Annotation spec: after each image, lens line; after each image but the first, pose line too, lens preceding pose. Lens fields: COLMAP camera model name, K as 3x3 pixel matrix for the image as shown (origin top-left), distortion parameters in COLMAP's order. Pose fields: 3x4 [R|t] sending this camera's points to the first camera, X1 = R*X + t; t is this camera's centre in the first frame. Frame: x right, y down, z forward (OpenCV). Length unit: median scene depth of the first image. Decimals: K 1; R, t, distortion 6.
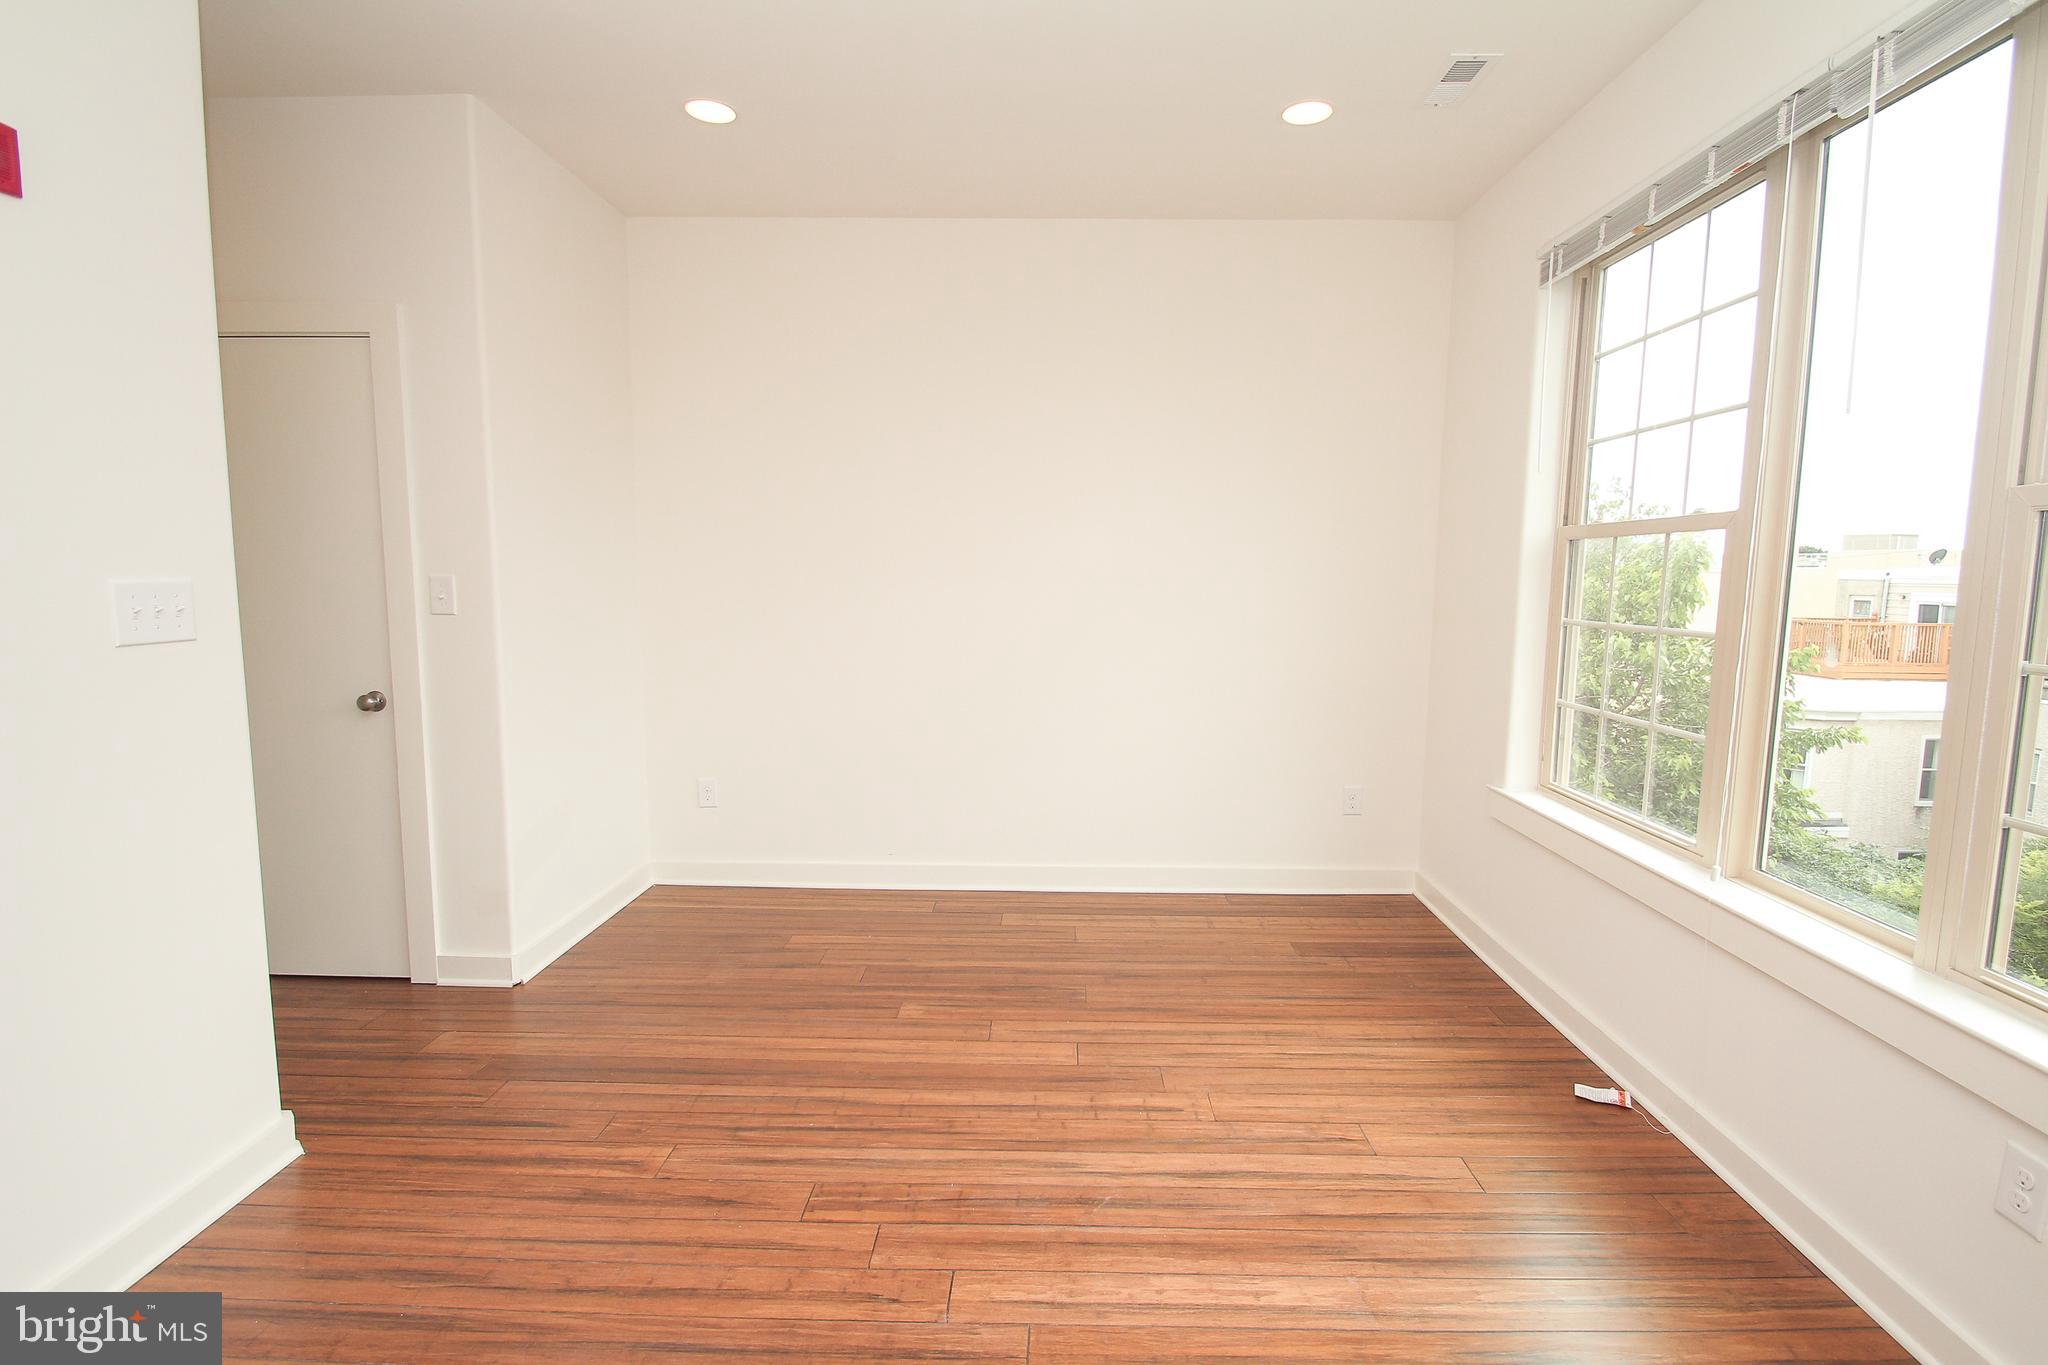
lens RADIAL K [[947.2, 0, 1057.3], [0, 947.2, 682.9], [0, 0, 1]] dist [-0.003522, -0.008788]
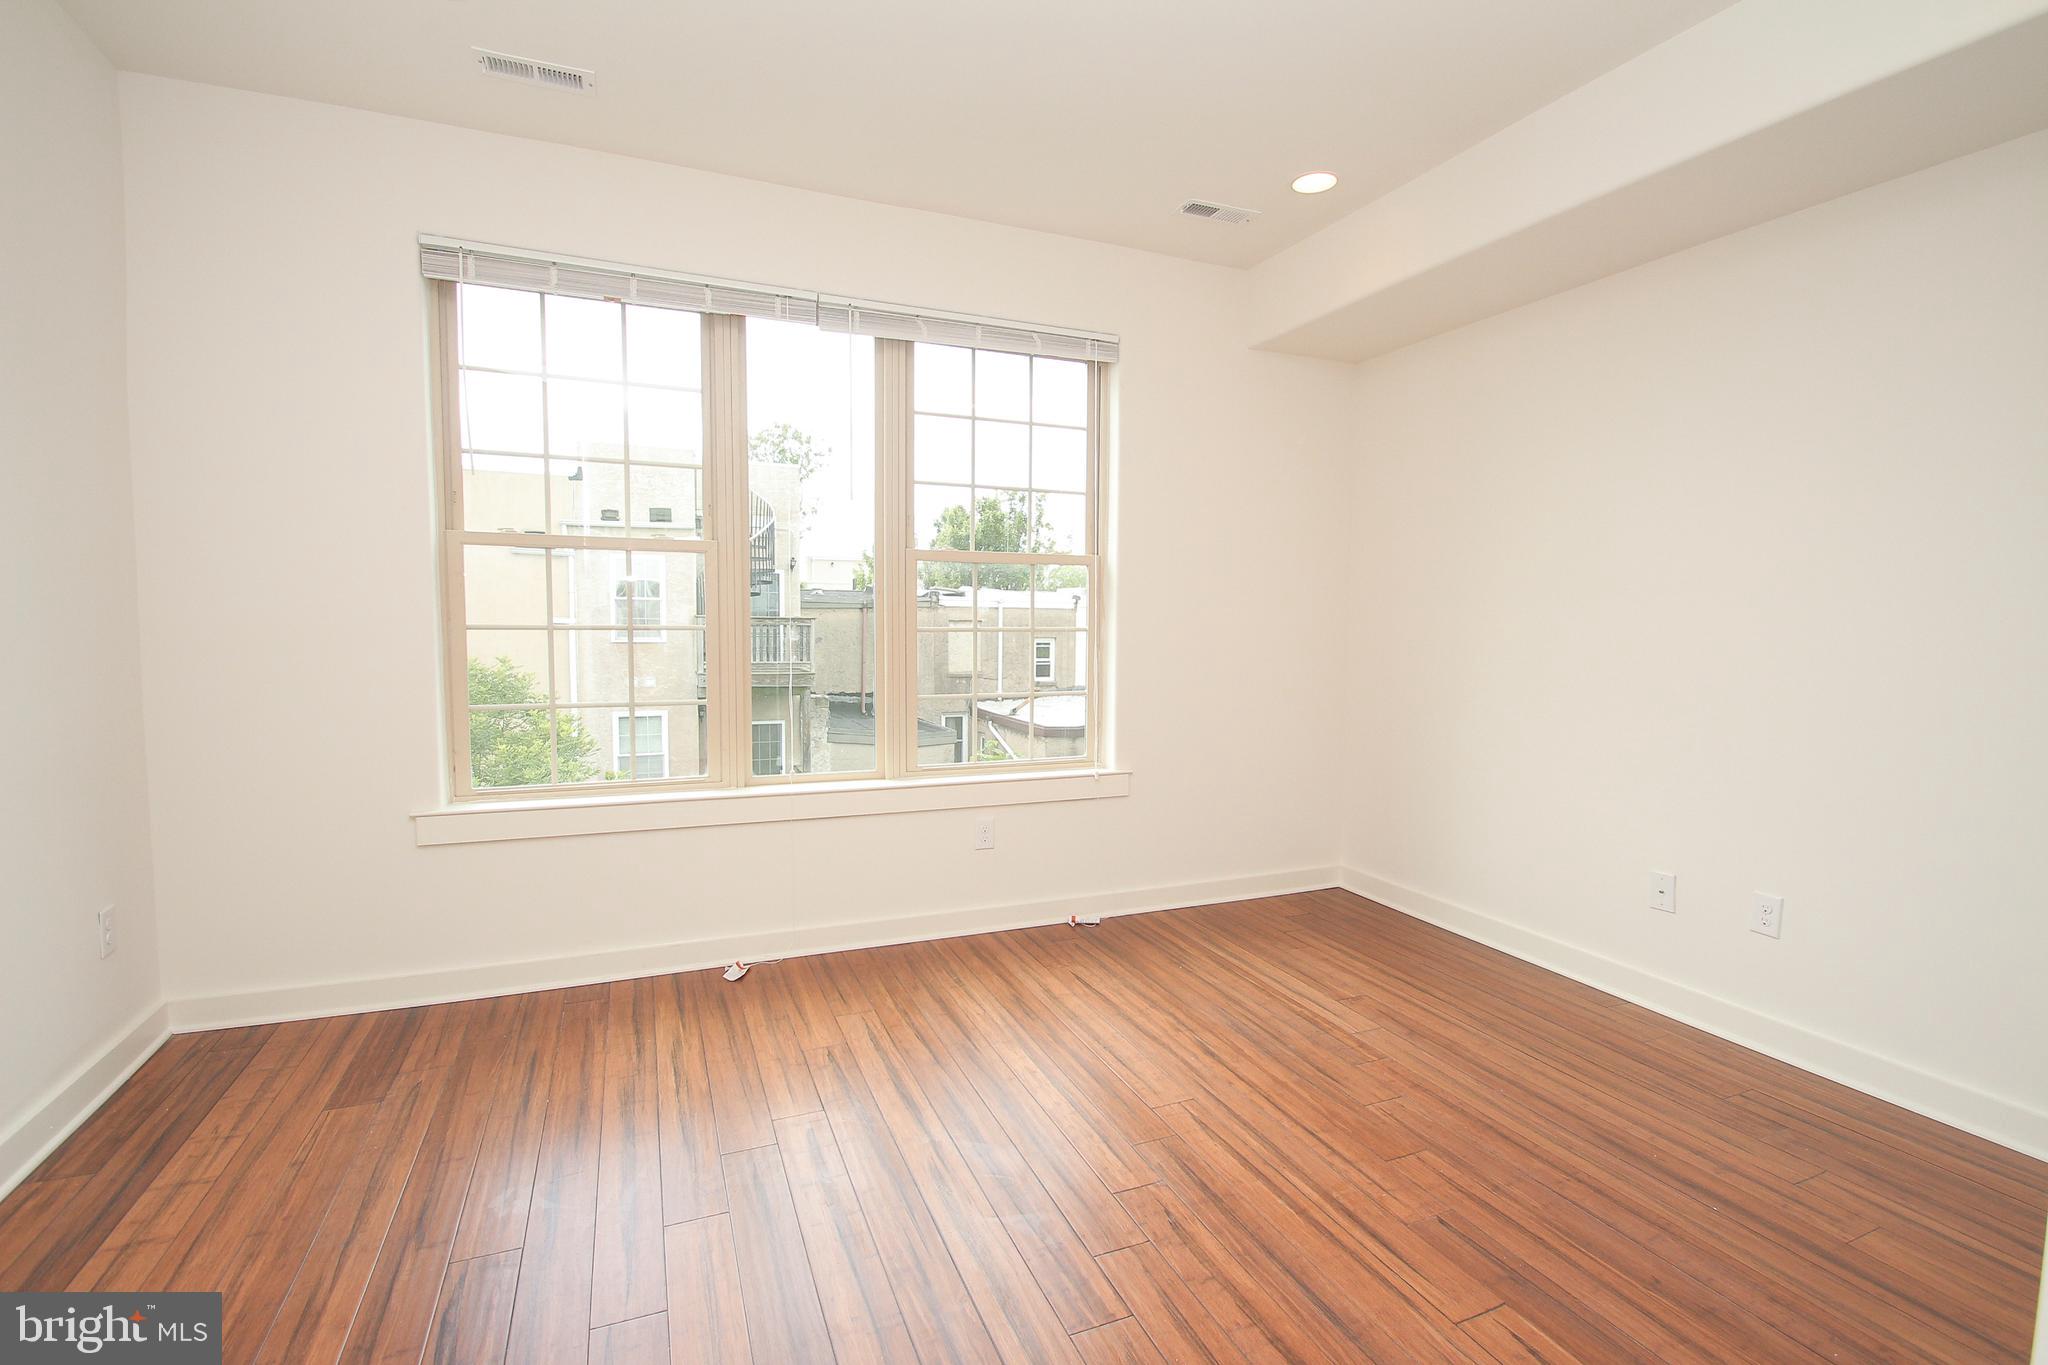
lens RADIAL K [[947.2, 0, 1022.3], [0, 947.2, 687.9], [0, 0, 1]] dist [-0.003522, -0.008788]
pose [[-0.390451, -0.080956, 0.917057, -0.797328], [0.089600, 0.988055, 0.125373, -0.098552], [-0.916253, 0.131121, -0.378534, 1.090489]]
